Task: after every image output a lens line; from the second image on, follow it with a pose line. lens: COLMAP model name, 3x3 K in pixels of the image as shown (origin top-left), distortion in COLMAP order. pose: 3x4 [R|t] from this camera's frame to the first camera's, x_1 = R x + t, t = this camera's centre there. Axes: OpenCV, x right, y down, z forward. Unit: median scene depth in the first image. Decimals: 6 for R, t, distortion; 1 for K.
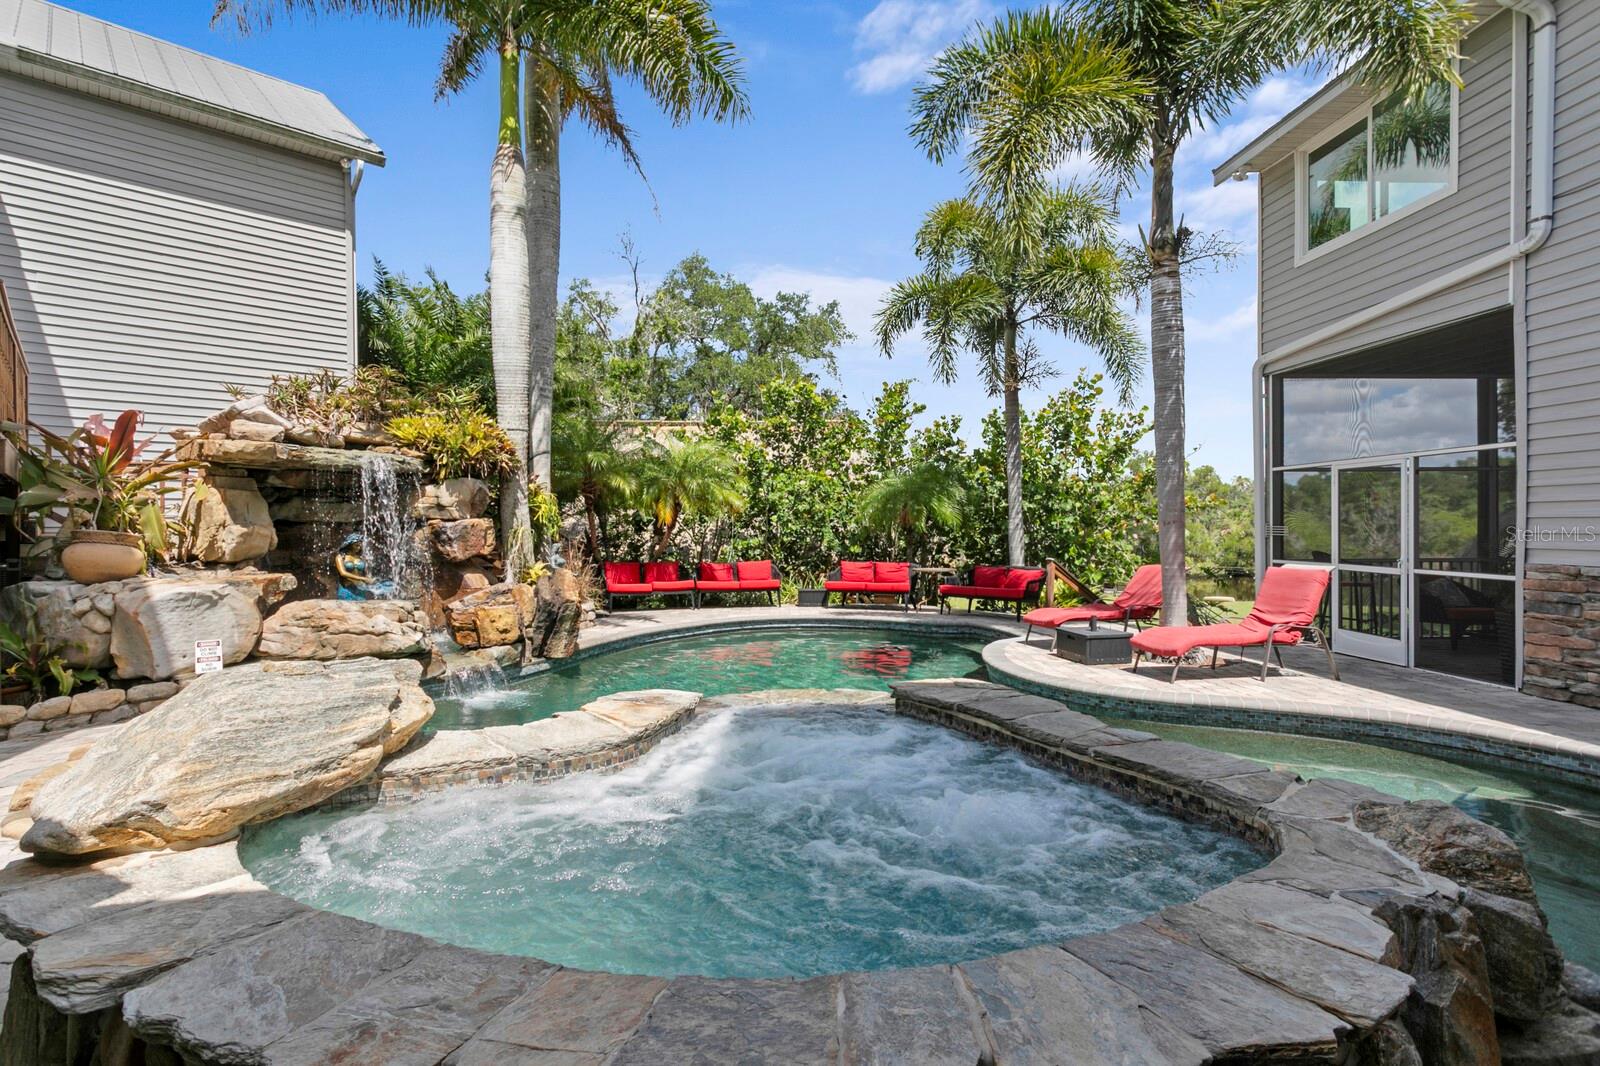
lens RADIAL K [[757.0, 0, 800.0], [0, 757.0, 533.0], [0, 0, 1]] dist [-0.001992, 0.000272]
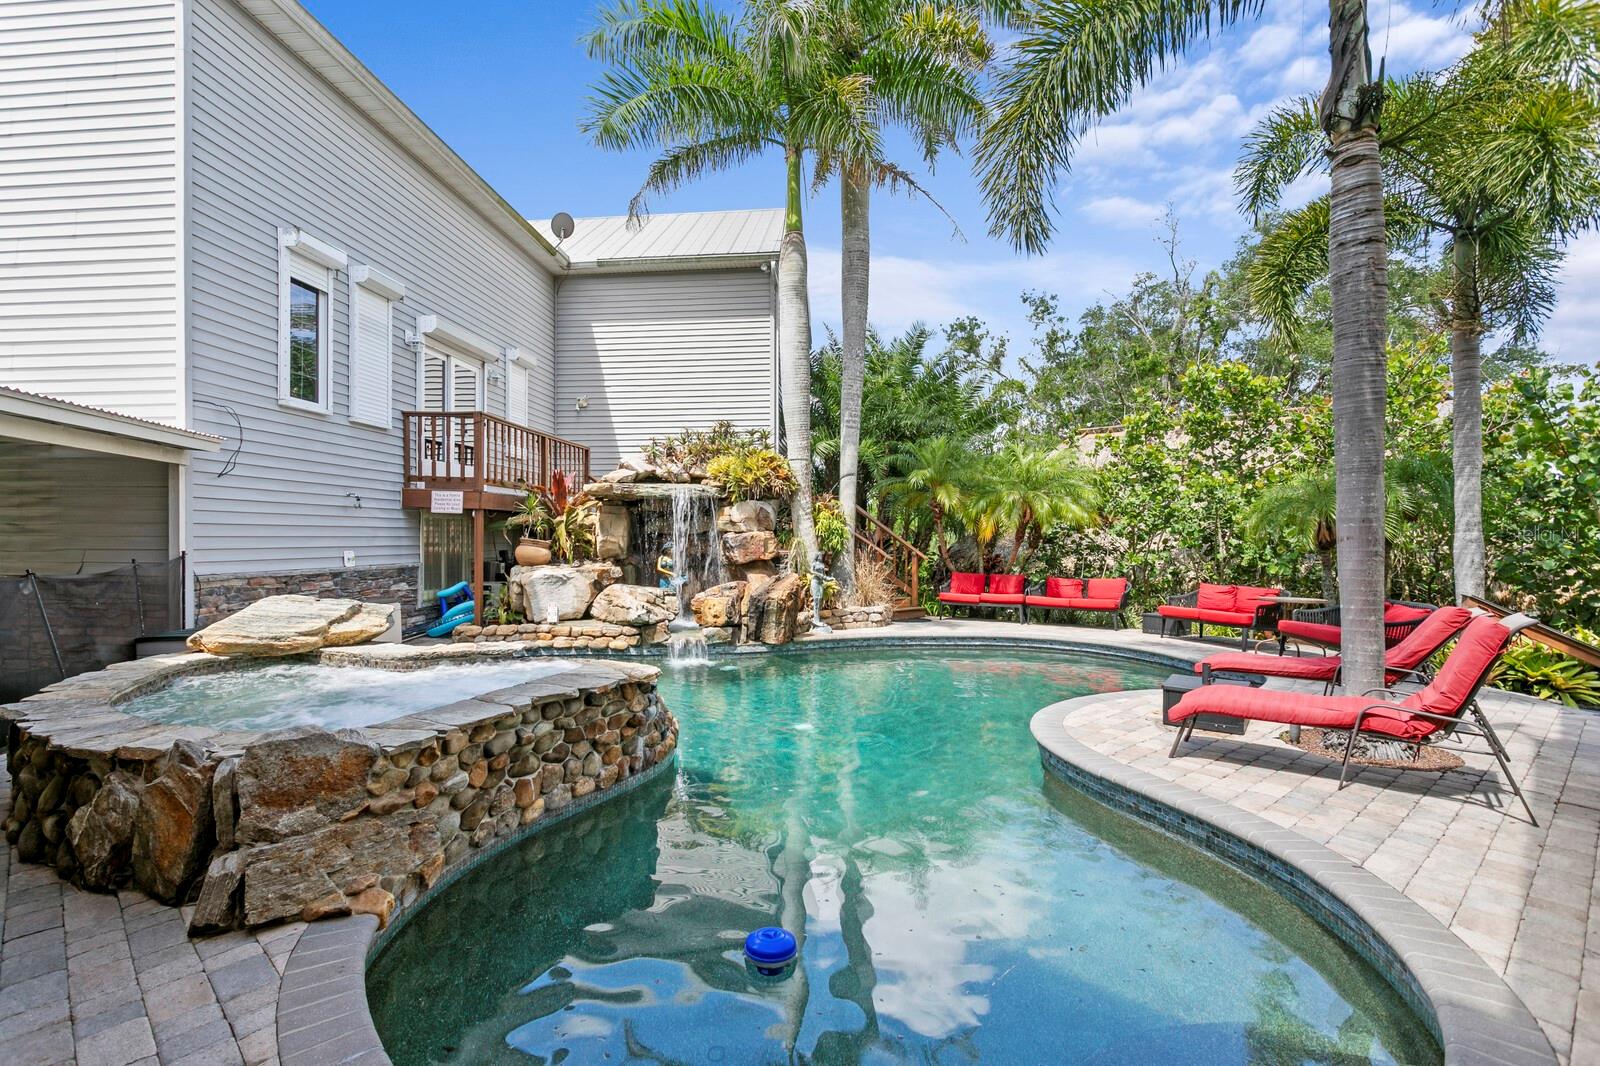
lens RADIAL K [[783.4, 0, 800.0], [0, 783.4, 533.0], [0, 0, 1]] dist [-0.000755, 0.000081]
pose [[0.667394, 0.002559, -0.744700, 0.750379], [-0.014330, 0.999853, -0.009407, -0.005754], [0.744567, 0.016950, 0.667333, 0.195596]]
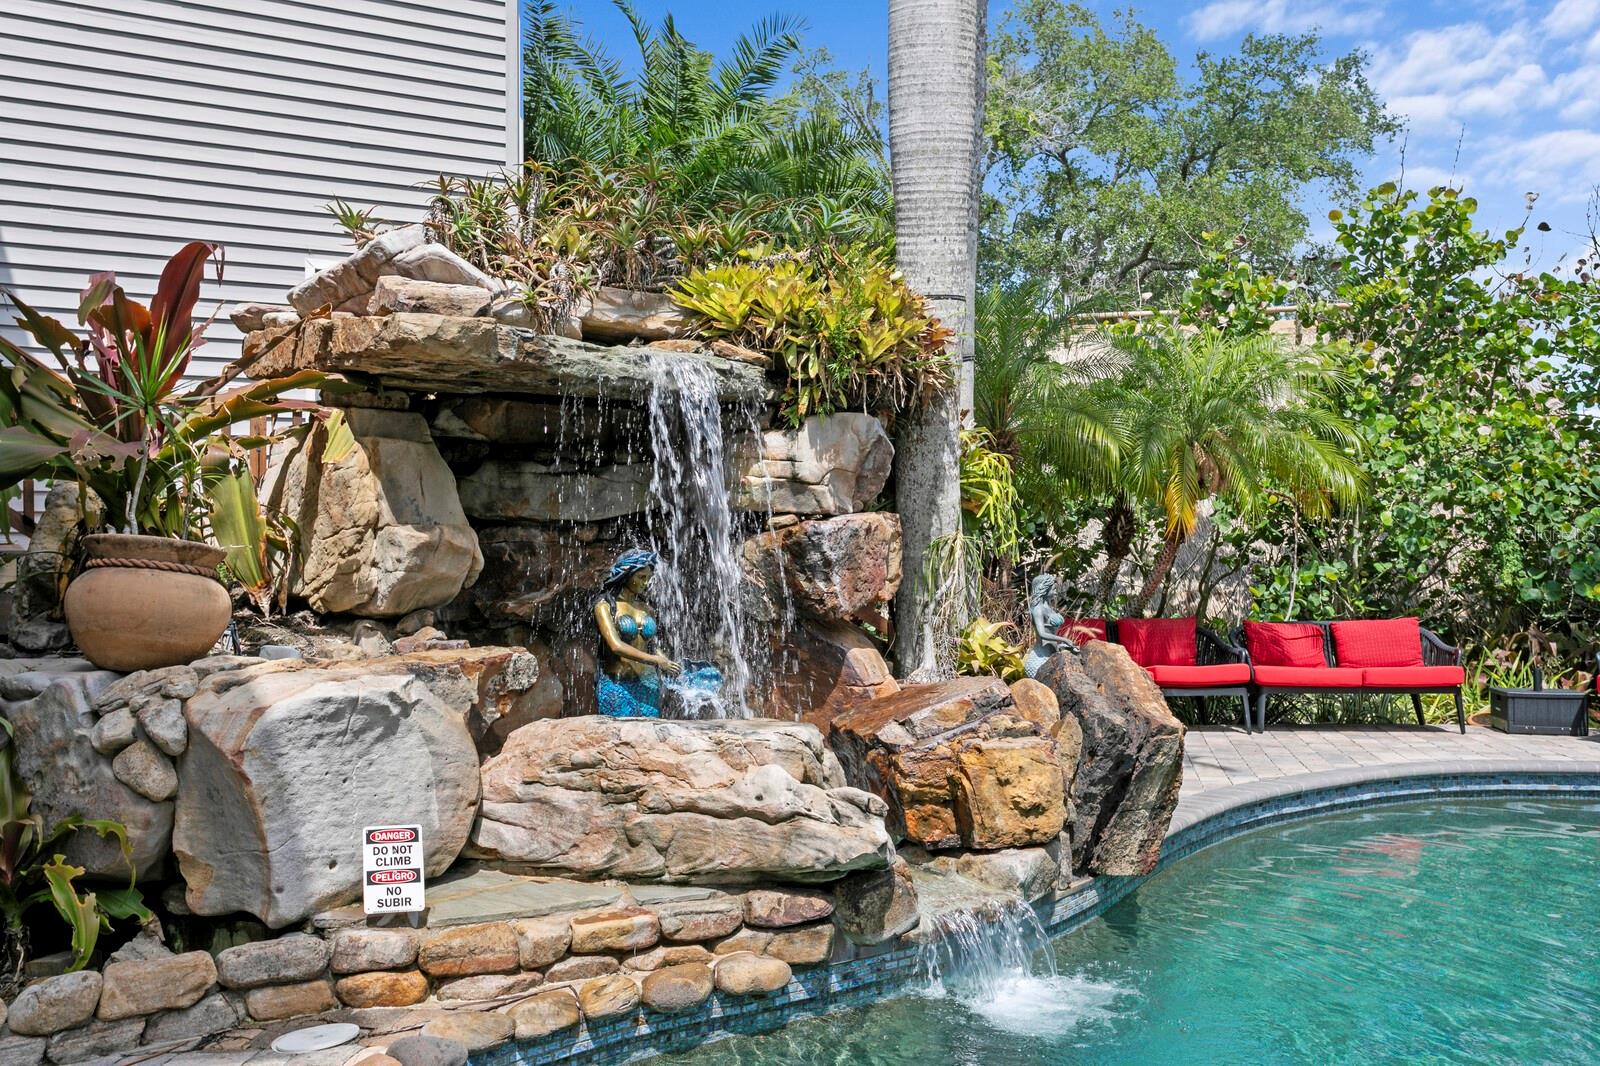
lens RADIAL K [[1453.0, 0, 800.0], [0, 1453.0, 533.0], [0, 0, 1]] dist [-0.006043, -0.000304]
pose [[0.973085, 0.000707, -0.230445, -0.346457], [-0.004126, 0.999888, -0.014355, 0.003862], [0.230409, 0.014919, 0.972979, 0.280348]]
